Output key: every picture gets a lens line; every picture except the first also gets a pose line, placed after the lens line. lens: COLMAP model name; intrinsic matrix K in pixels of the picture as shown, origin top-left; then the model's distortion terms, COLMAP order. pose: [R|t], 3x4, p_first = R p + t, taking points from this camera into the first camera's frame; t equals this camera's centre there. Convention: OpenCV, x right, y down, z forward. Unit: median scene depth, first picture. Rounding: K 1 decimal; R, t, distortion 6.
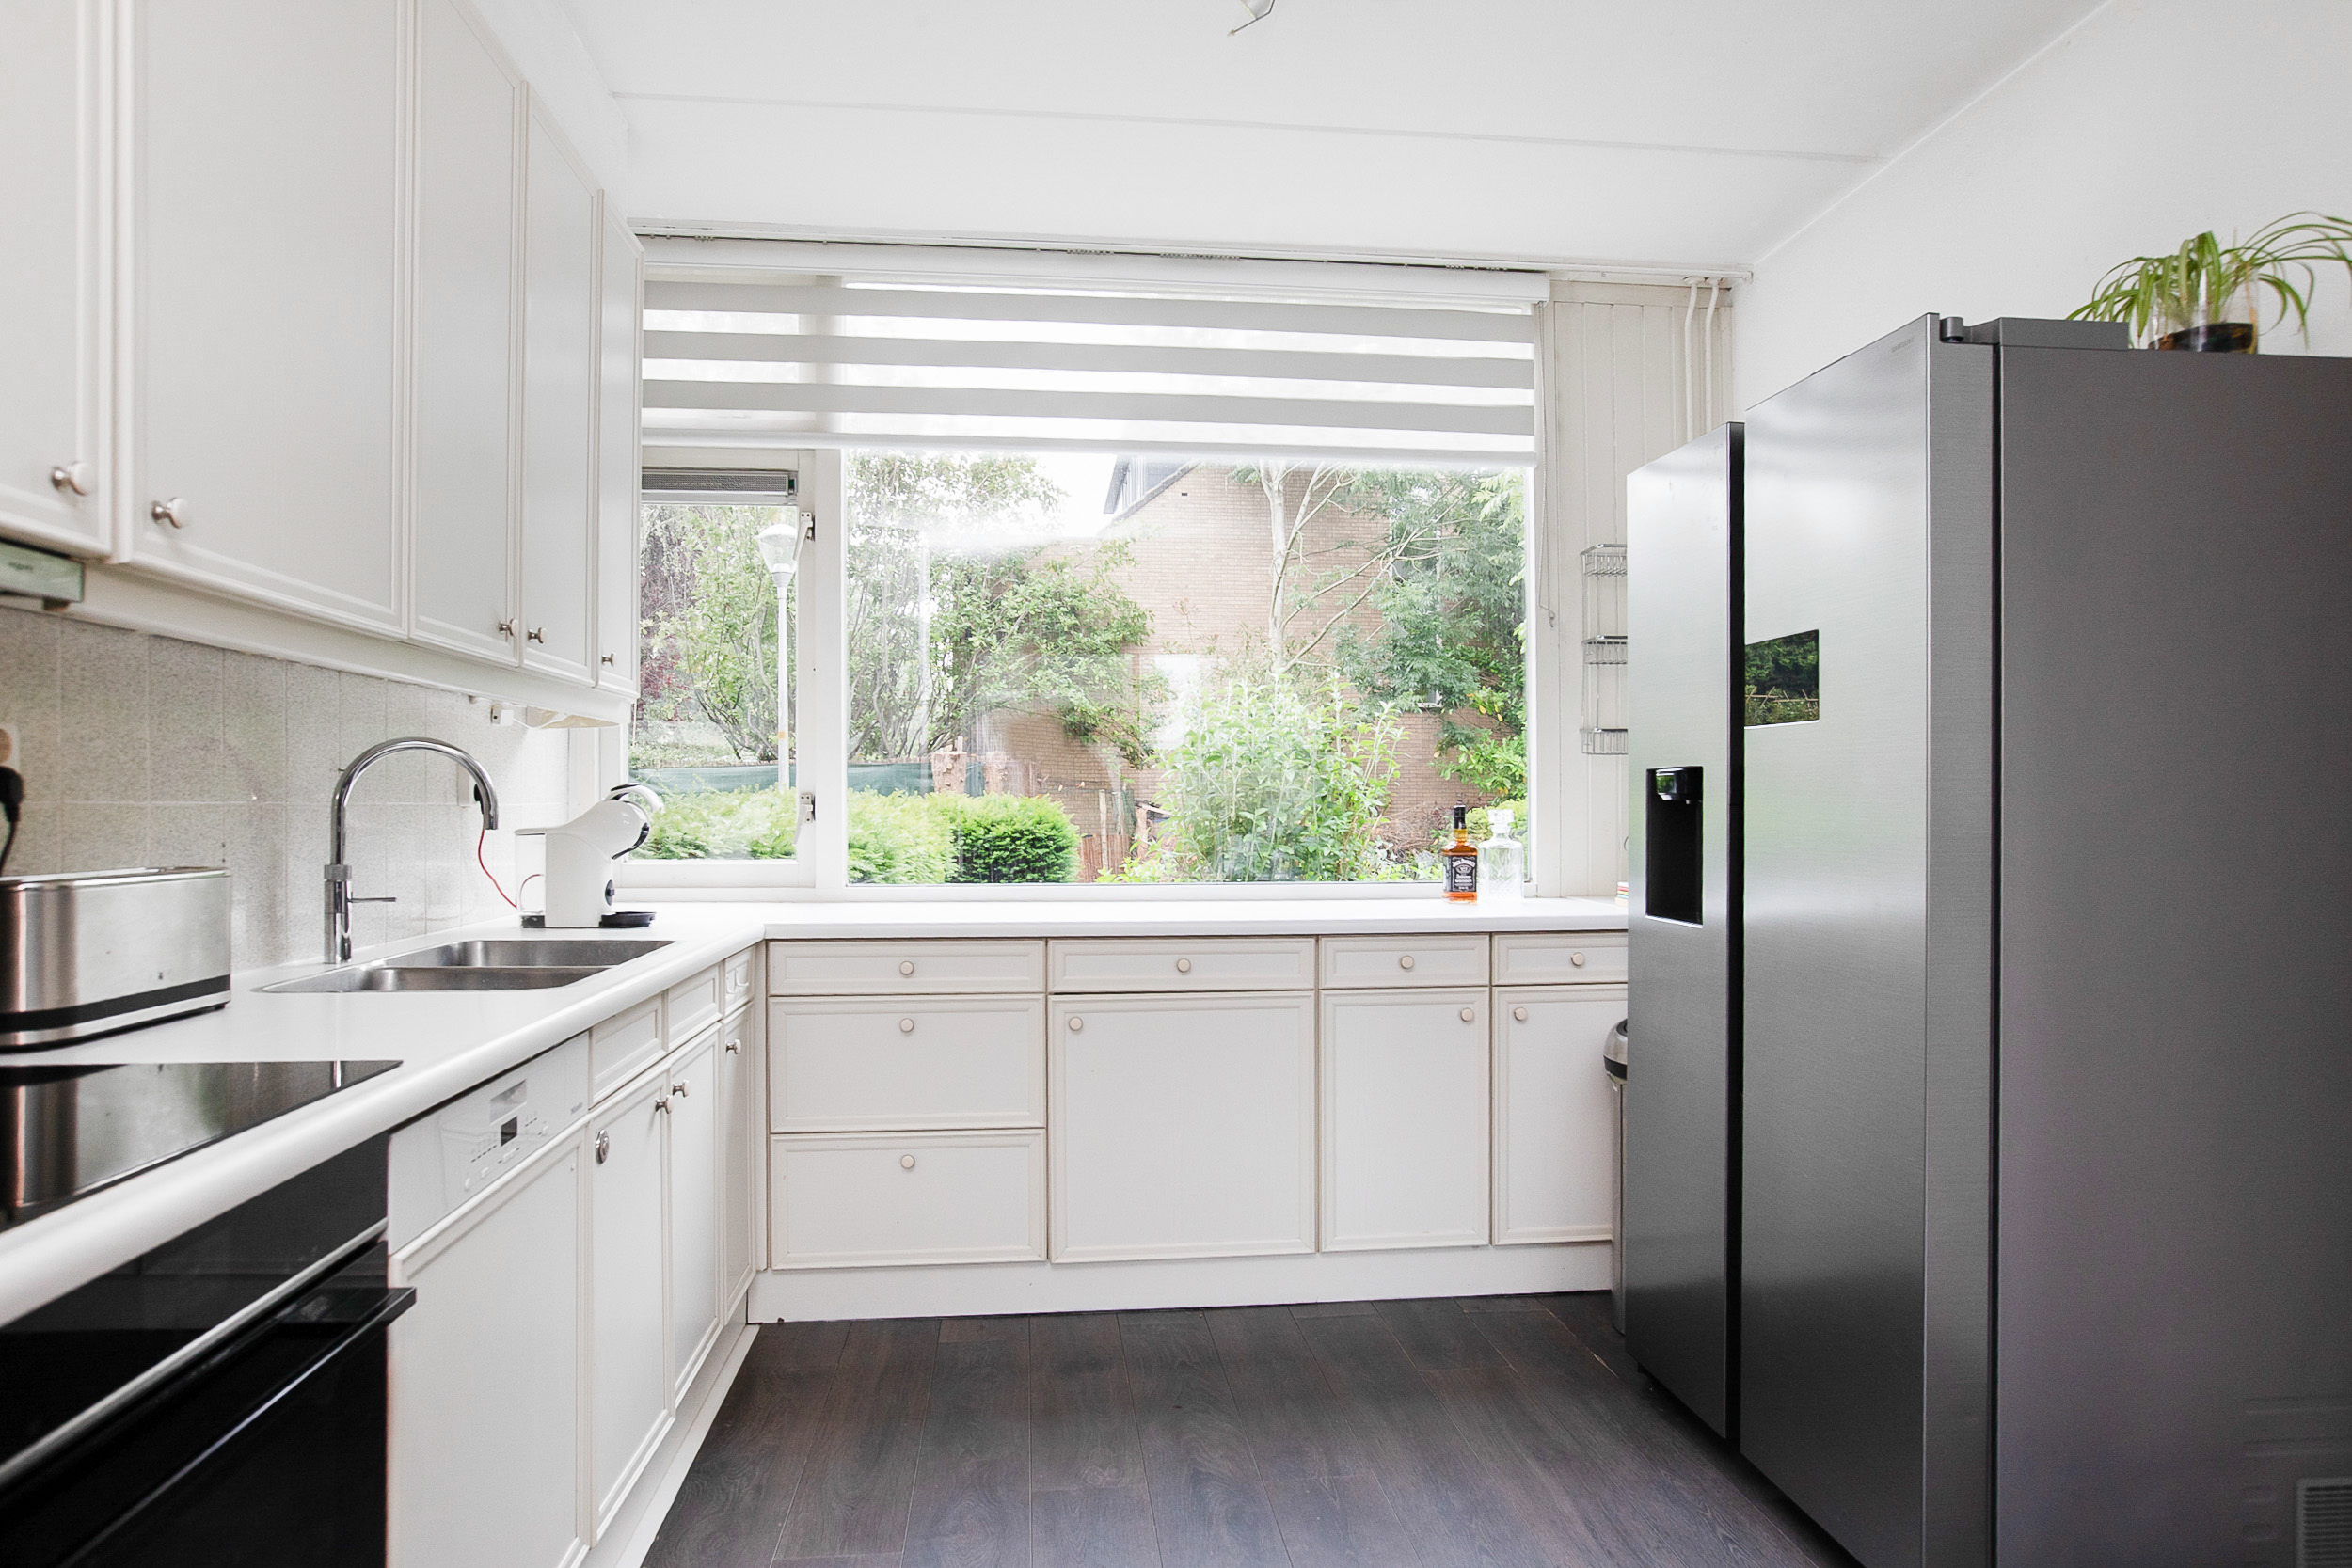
lens RADIAL K [[1391.5, 0, 1185.4], [0, 1391.5, 806.4], [0, 0, 1]] dist [-0.064393, 0.057969]
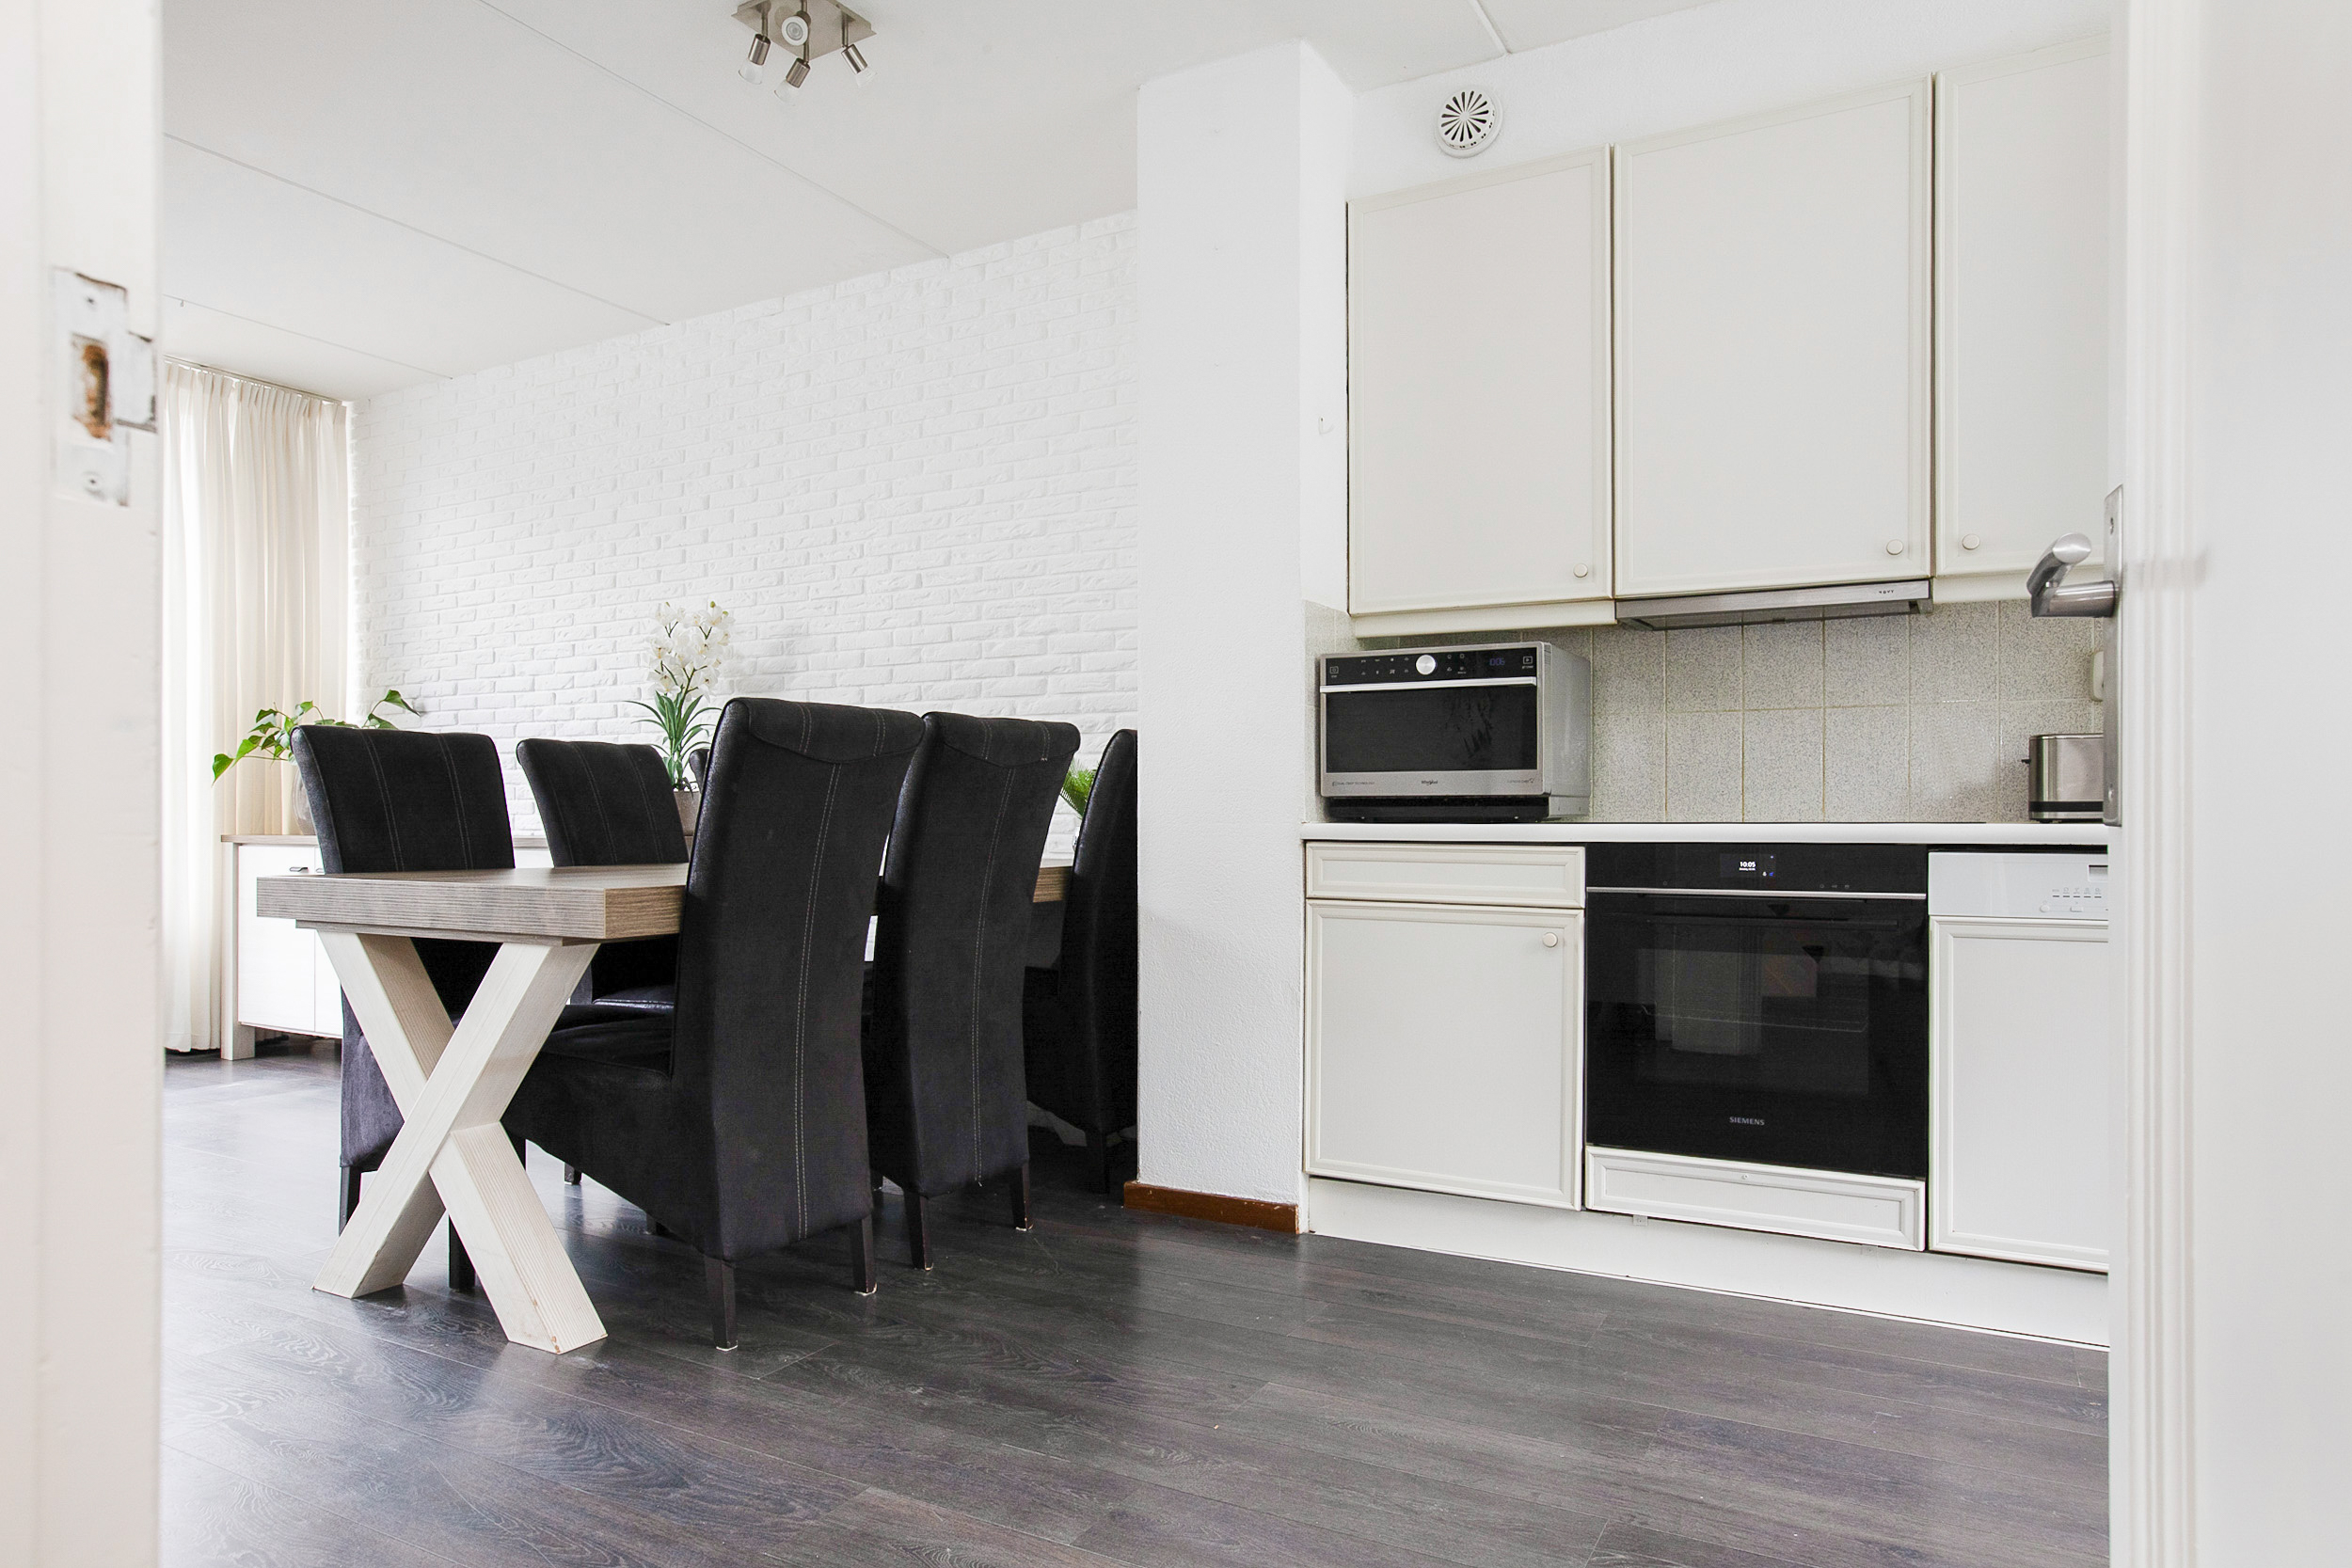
lens RADIAL K [[1426.8, 0, 1180.7], [0, 1426.8, 822.0], [0, 0, 1]] dist [-0.023557, 0.000735]
pose [[-0.582472, 0.002181, -0.812848, 0.649389], [-0.002118, 0.999989, 0.004201, 0.075121], [0.812848, 0.004169, -0.582460, 0.510567]]
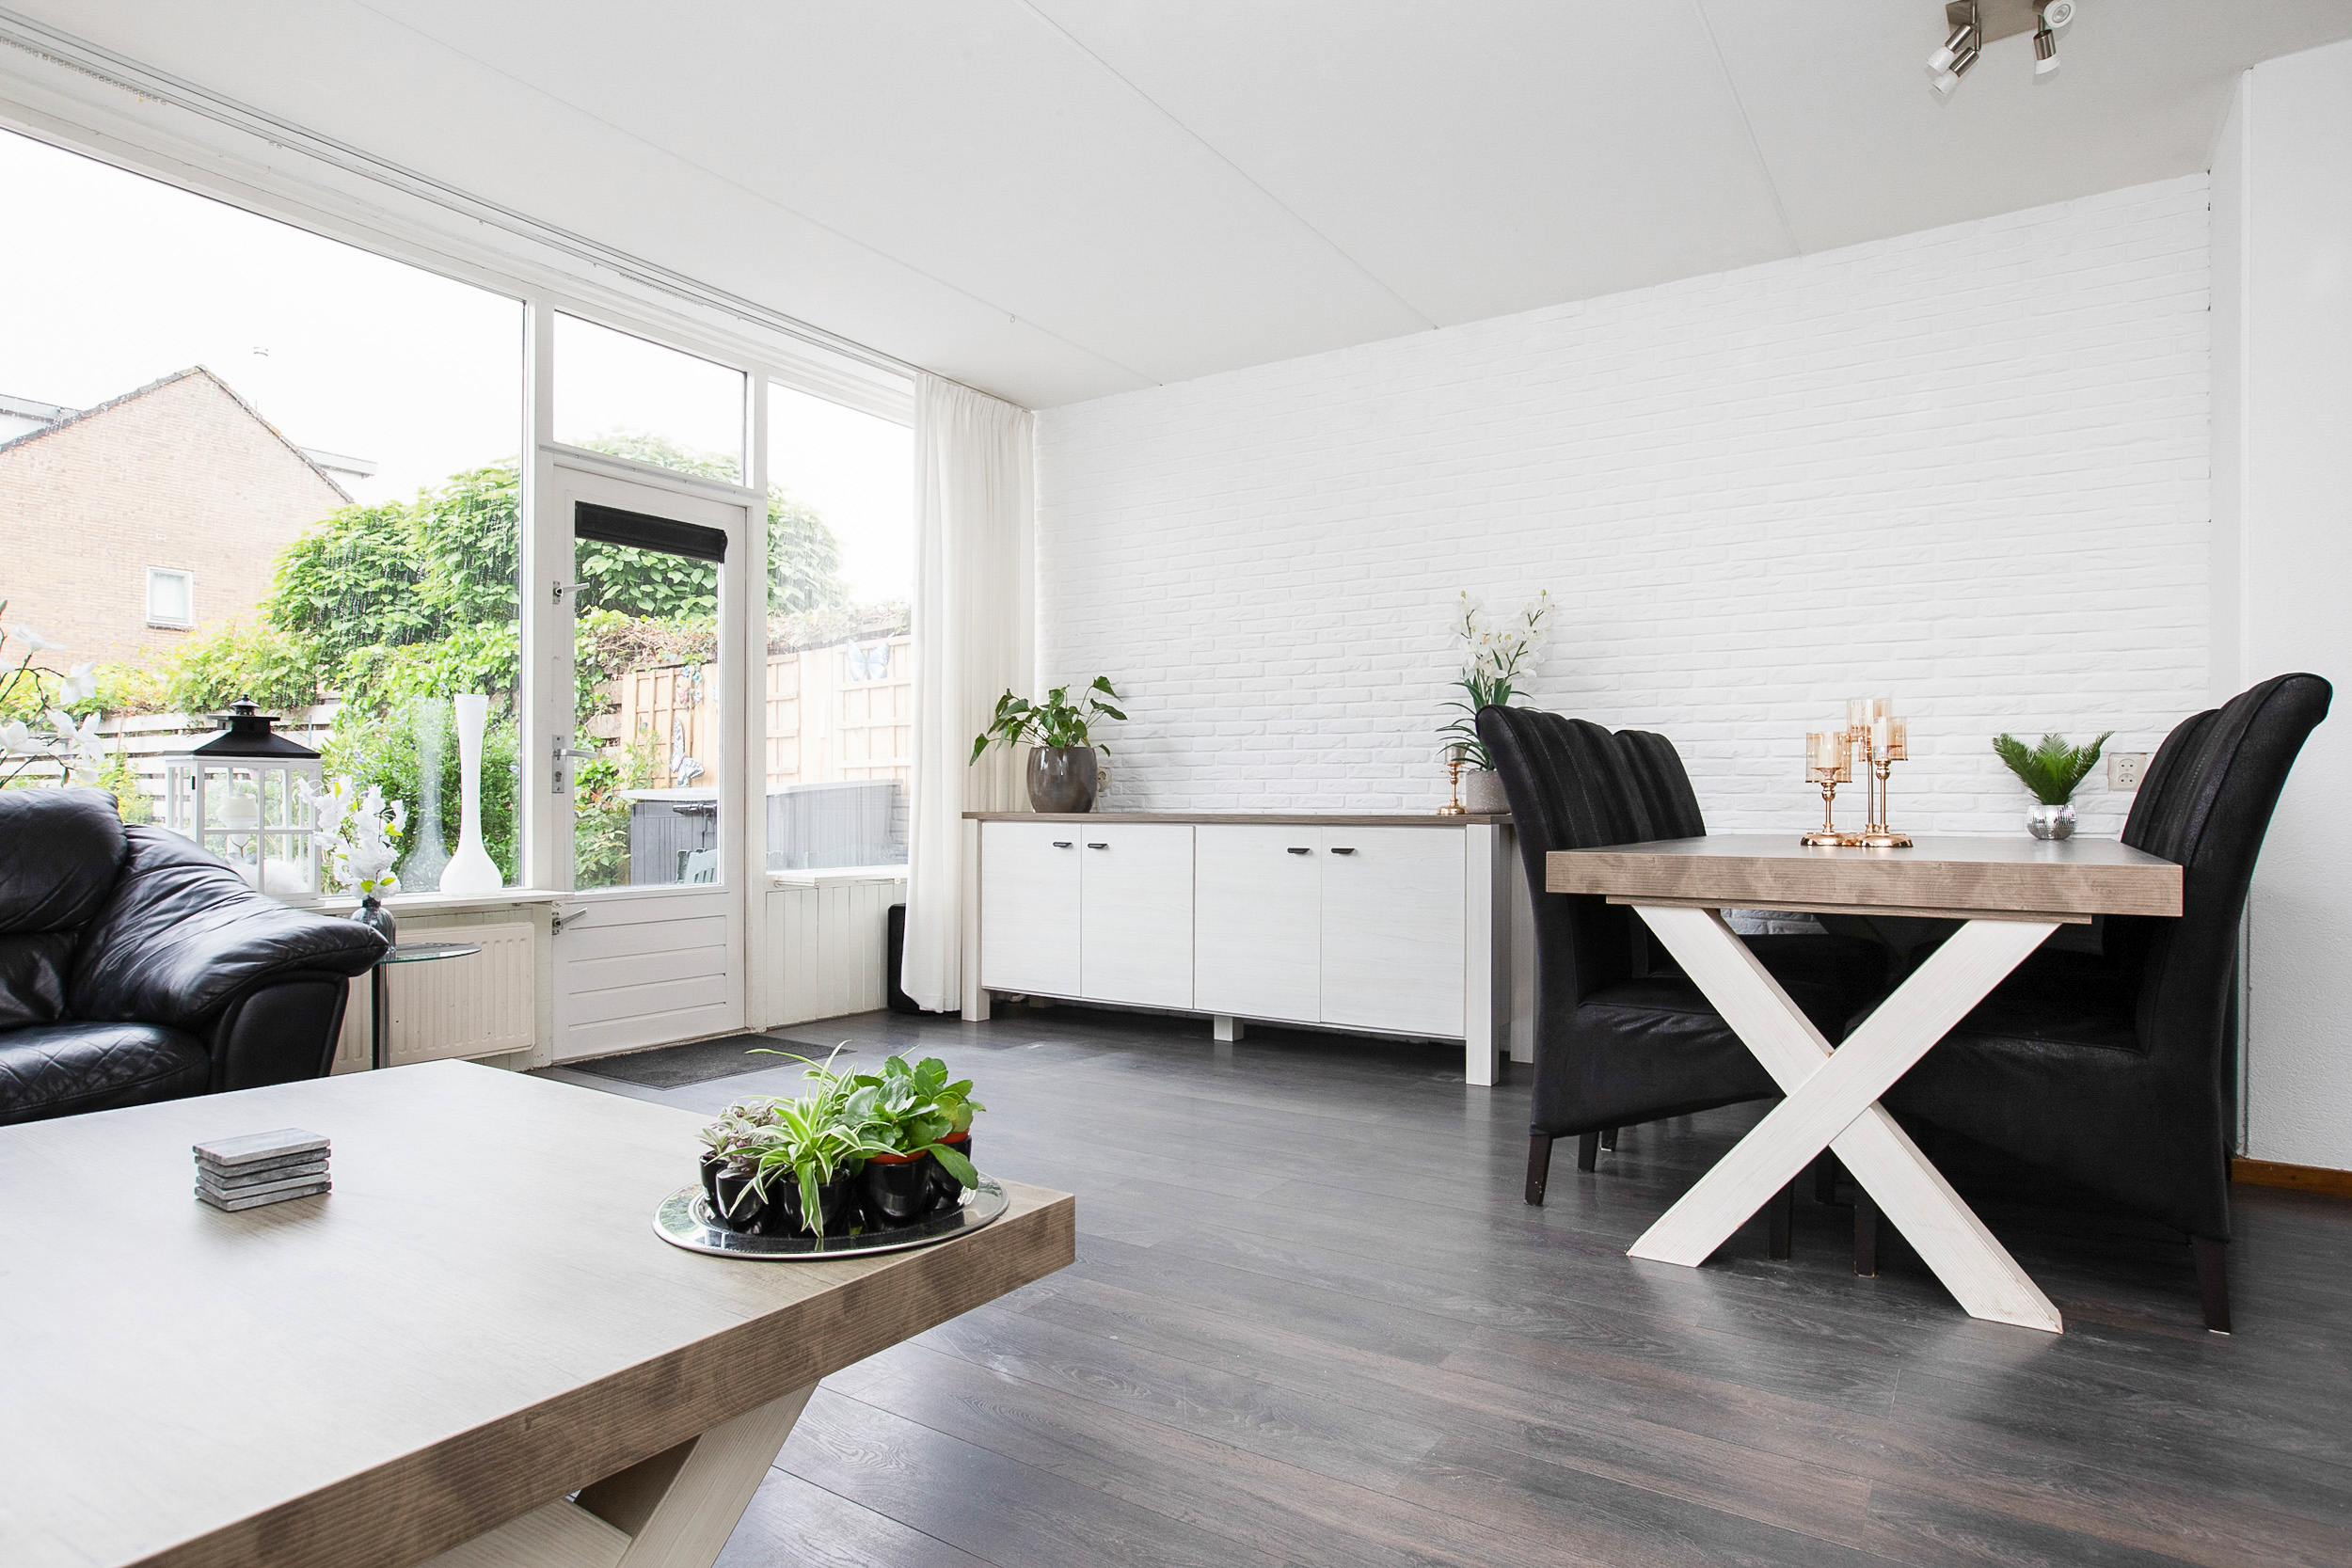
lens RADIAL K [[1291.5, 0, 1172.4], [0, 1291.5, 800.3], [0, 0, 1]] dist [-0.053798, 0.038242]
pose [[-0.636737, 0.000277, -0.771081, 1.041778], [-0.003454, 0.999989, 0.003211, 0.078871], [0.771073, 0.004708, -0.636729, -0.126147]]
